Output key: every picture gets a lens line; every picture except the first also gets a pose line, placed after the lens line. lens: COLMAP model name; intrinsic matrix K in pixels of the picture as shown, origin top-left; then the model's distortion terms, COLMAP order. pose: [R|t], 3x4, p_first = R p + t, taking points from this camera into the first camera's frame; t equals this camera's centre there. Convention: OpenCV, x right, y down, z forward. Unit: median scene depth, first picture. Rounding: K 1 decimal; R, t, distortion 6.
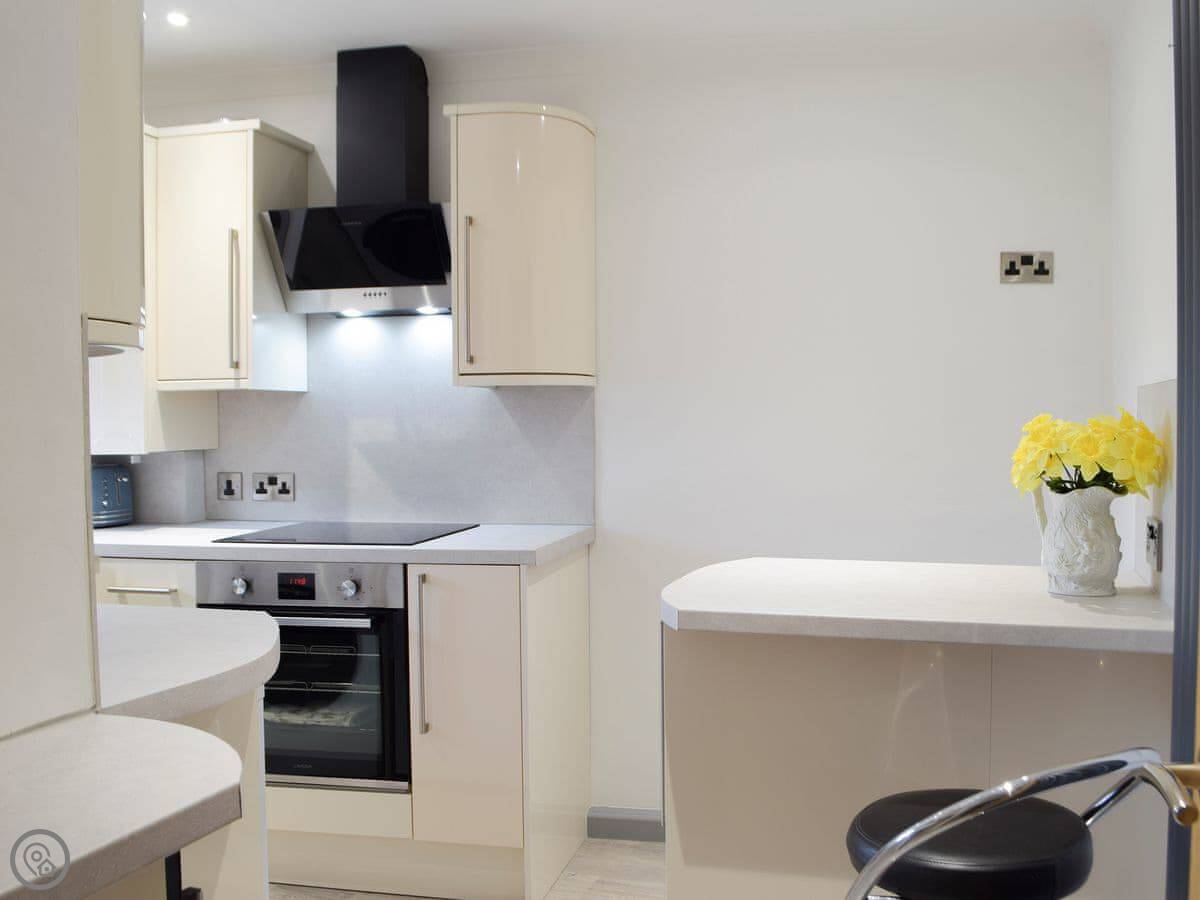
lens RADIAL K [[1090.1, 0, 653.2], [0, 1090.1, 399.5], [0, 0, 1]] dist [-0.076217, 0.015346]
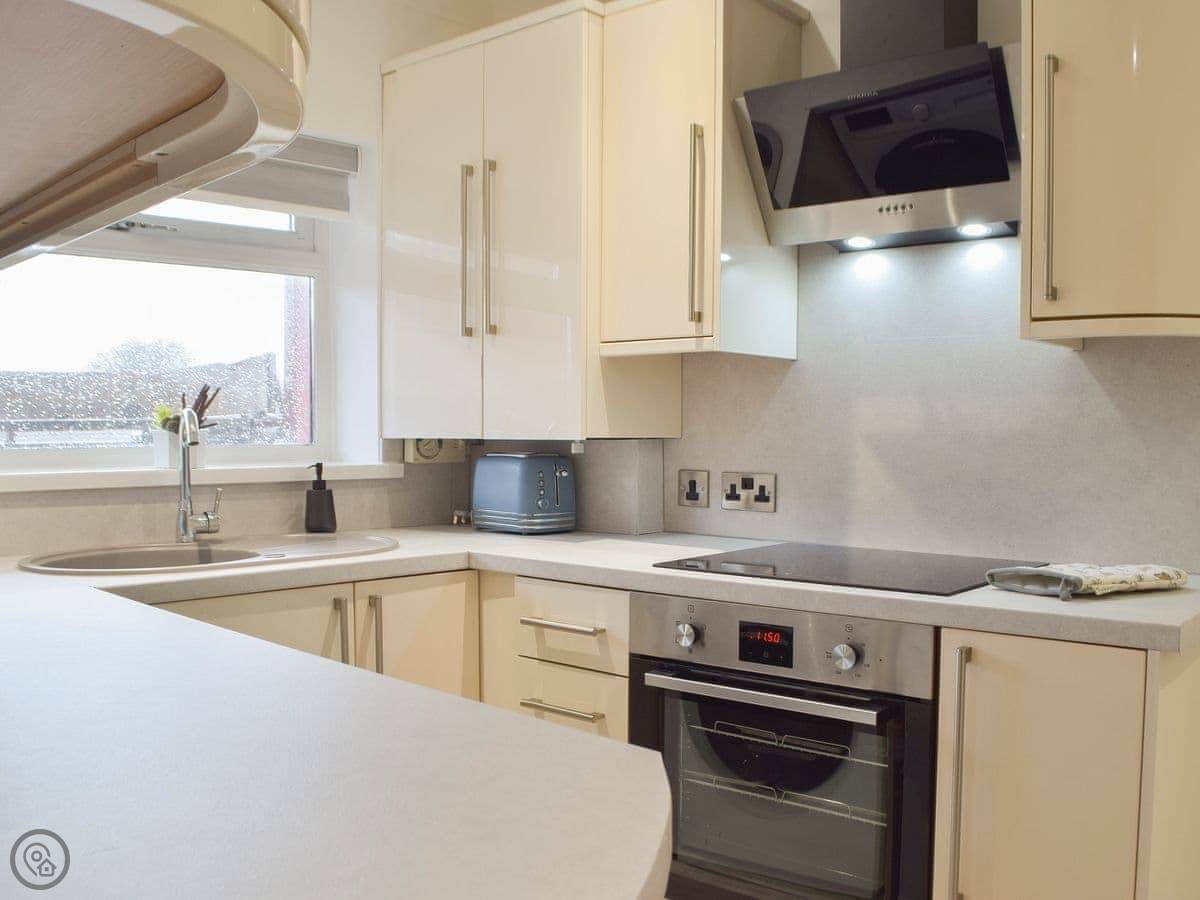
lens RADIAL K [[1126.7, 0, 679.4], [0, 1126.7, 454.1], [0, 0, 1]] dist [-0.069407, 0.007345]
pose [[0.909264, 0.033577, -0.414863, -0.087011], [-0.018419, 0.999010, 0.040485, 0.027960], [0.415812, -0.029171, 0.908983, 0.316095]]
